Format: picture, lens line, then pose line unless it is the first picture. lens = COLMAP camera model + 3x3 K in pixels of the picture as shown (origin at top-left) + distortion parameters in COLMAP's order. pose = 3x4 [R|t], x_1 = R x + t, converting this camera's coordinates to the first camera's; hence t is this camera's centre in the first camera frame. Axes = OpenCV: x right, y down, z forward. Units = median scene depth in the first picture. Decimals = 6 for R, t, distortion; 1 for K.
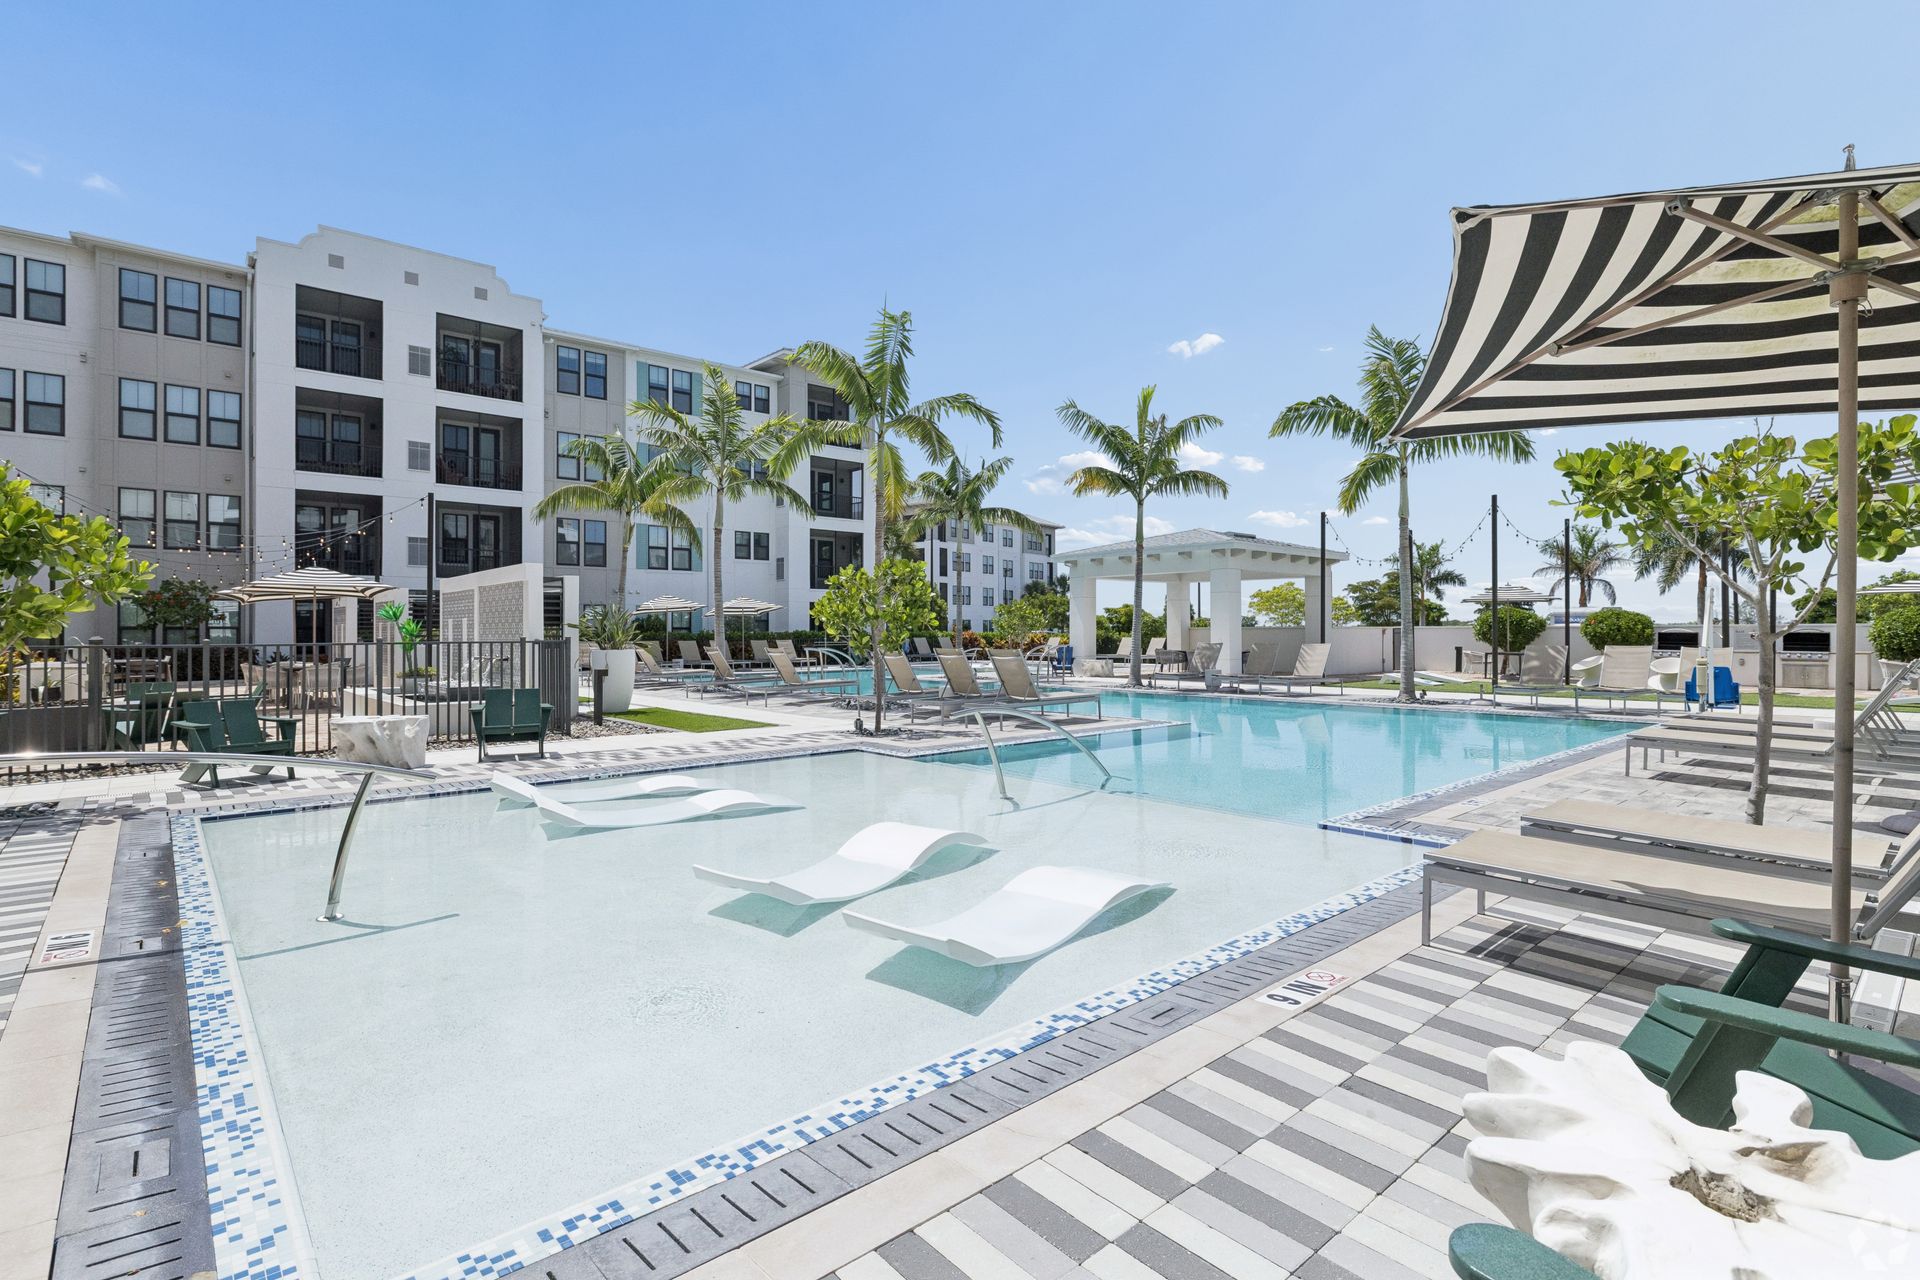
lens RADIAL K [[921.6, 0, 955.9], [0, 921.6, 626.2], [0, 0, 1]] dist [-0.001269, 0.000387]
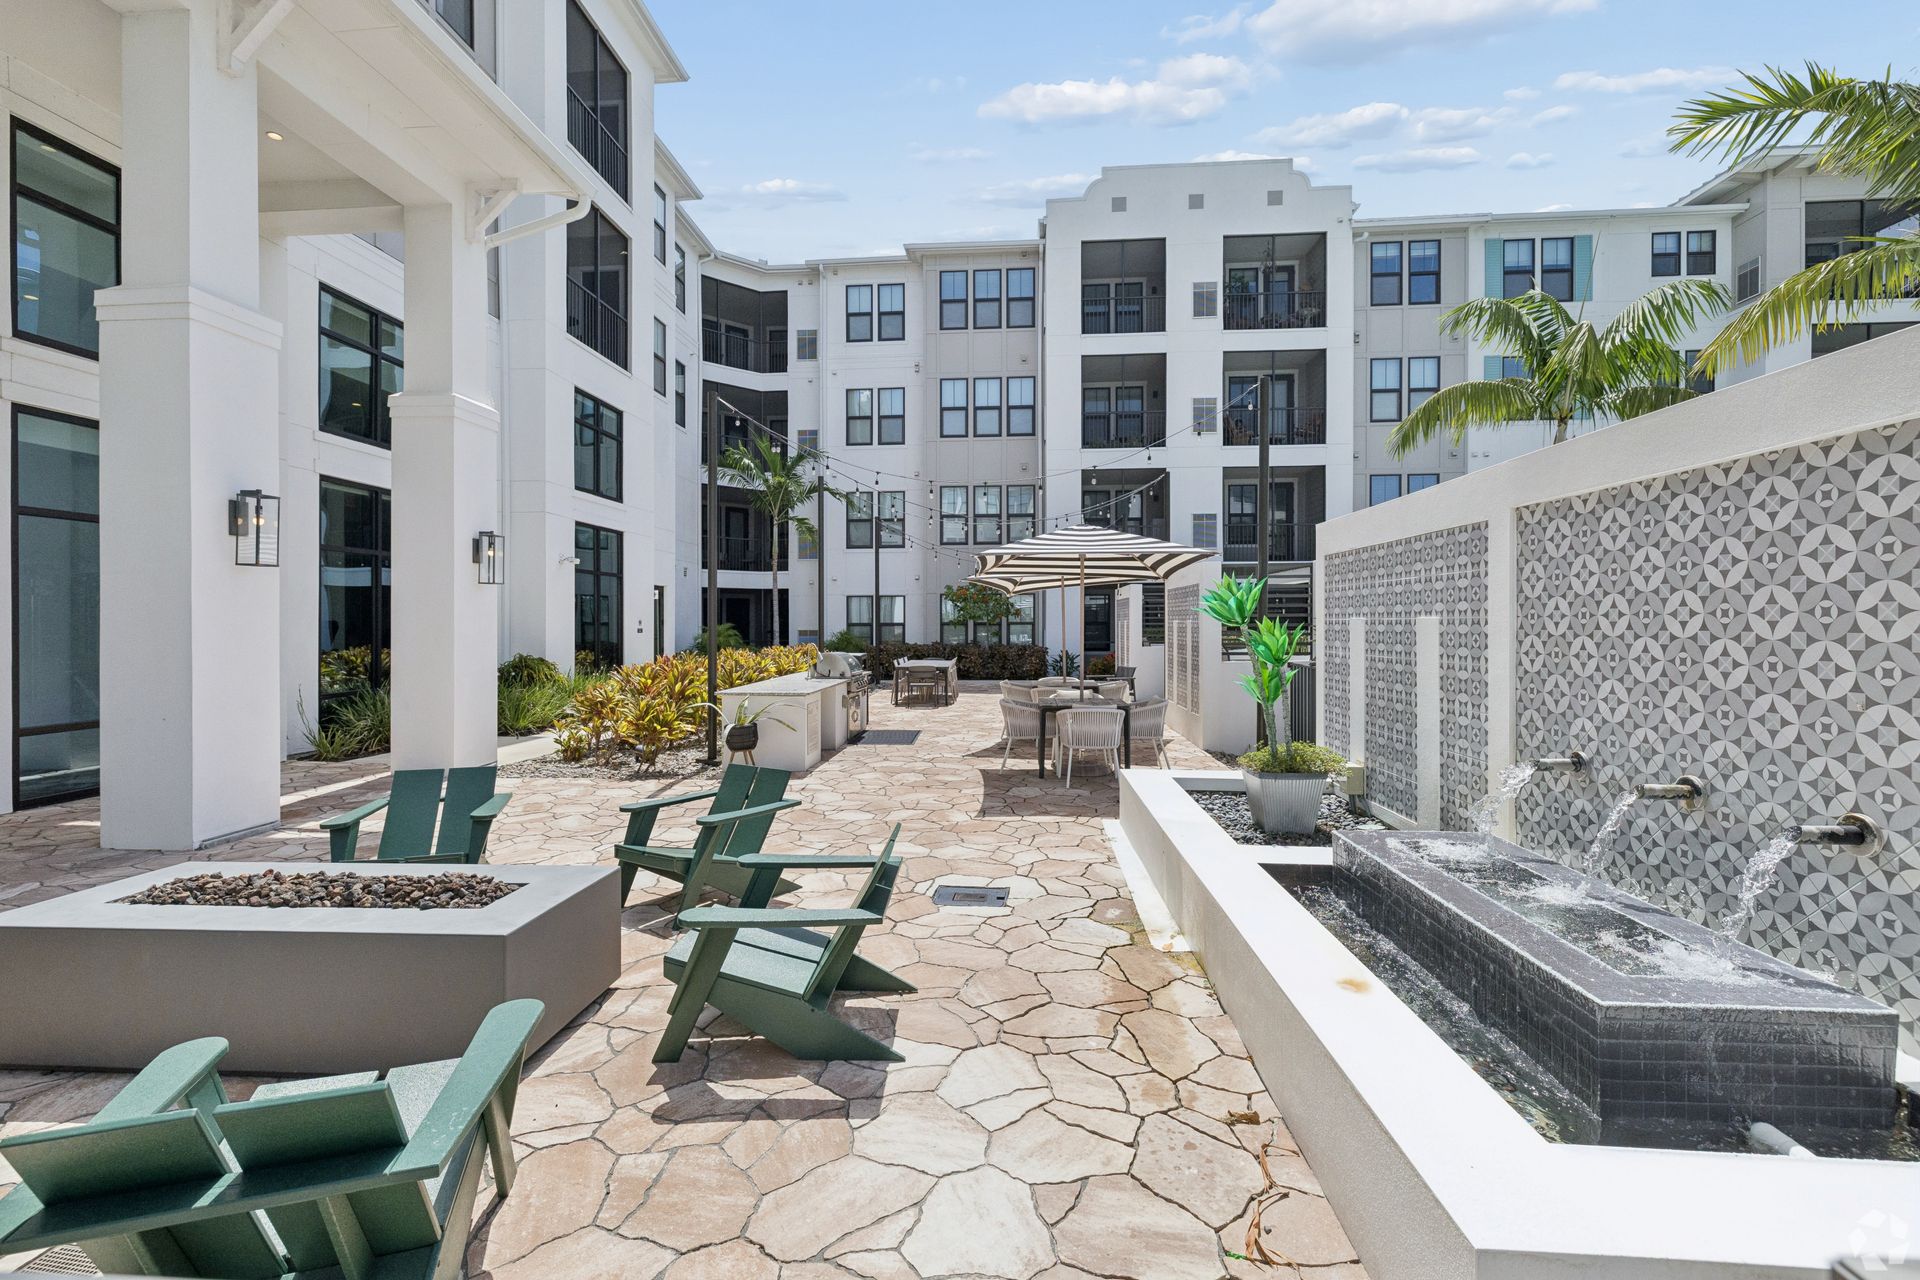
lens RADIAL K [[803.5, 0, 956.0], [0, 803.5, 625.0], [0, 0, 1]] dist [-0.000312, 0.000072]
pose [[0.697554, 0.003851, -0.716522, -0.222845], [0.004561, 0.999941, 0.009814, -0.004626], [0.716518, -0.010114, 0.697495, 0.337762]]
